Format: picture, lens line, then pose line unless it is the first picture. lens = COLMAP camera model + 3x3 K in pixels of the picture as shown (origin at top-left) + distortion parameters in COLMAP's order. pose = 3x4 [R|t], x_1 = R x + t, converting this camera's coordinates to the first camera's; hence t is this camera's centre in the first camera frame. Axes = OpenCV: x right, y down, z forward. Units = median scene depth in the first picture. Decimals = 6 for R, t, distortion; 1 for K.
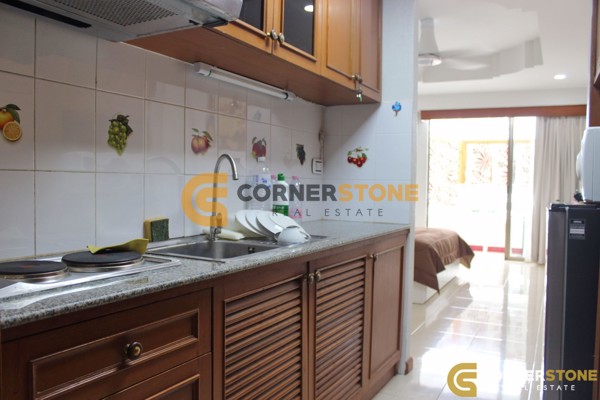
lens RADIAL K [[501.5, 0, 300.0], [0, 501.5, 200.0], [0, 0, 1]] dist [-0.169885, 0.153511]
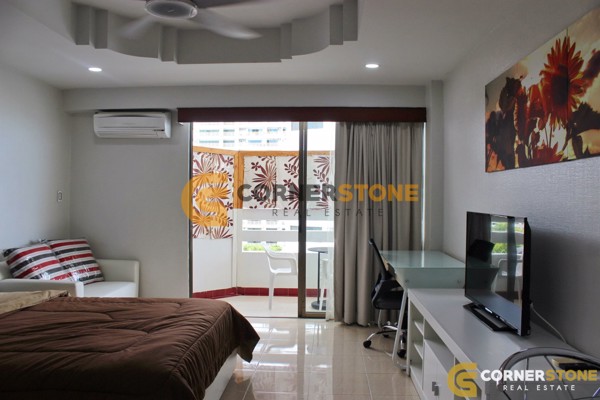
lens RADIAL K [[507.1, 0, 300.0], [0, 507.1, 200.0], [0, 0, 1]] dist [-0.164077, 0.152160]
pose [[0.907755, -0.016800, 0.419164, 0.285542], [0.023724, 0.999655, -0.011311, -0.114396], [-0.418829, 0.020211, 0.907840, 0.821137]]
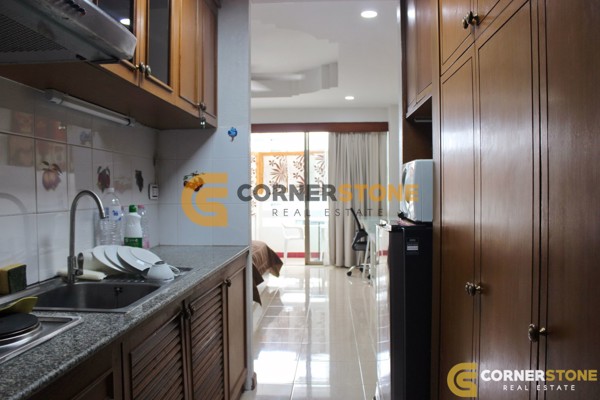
lens RADIAL K [[501.5, 0, 300.0], [0, 501.5, 200.0], [0, 0, 1]] dist [-0.169885, 0.153511]
pose [[0.910472, -0.032562, 0.412287, -0.104676], [0.038767, 0.999226, -0.006693, -0.033596], [-0.411750, 0.022077, 0.911029, 0.001641]]
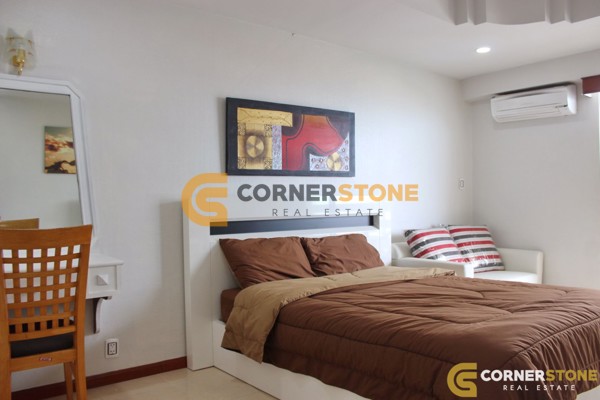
lens RADIAL K [[501.5, 0, 300.0], [0, 501.5, 200.0], [0, 0, 1]] dist [-0.169885, 0.153511]
pose [[0.918188, -0.028300, -0.395132, 0.451700], [0.013292, 0.999084, -0.040667, -0.020680], [0.395921, 0.032088, 0.917724, 0.923101]]
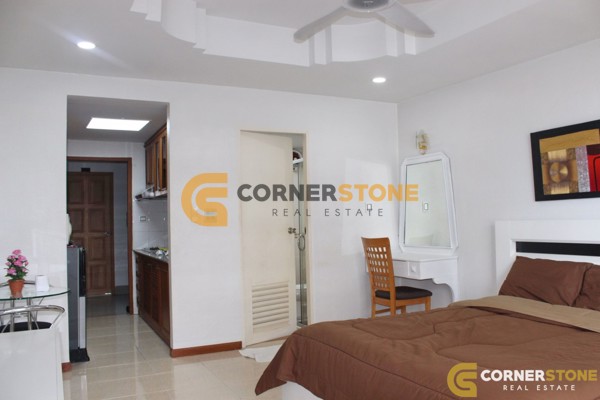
lens RADIAL K [[501.5, 0, 300.0], [0, 501.5, 200.0], [0, 0, 1]] dist [-0.169885, 0.153511]
pose [[-0.578807, -0.019487, -0.815232, 1.242337], [-0.004034, 0.999771, -0.021035, -0.098555], [0.815455, -0.008887, -0.578753, 2.128043]]
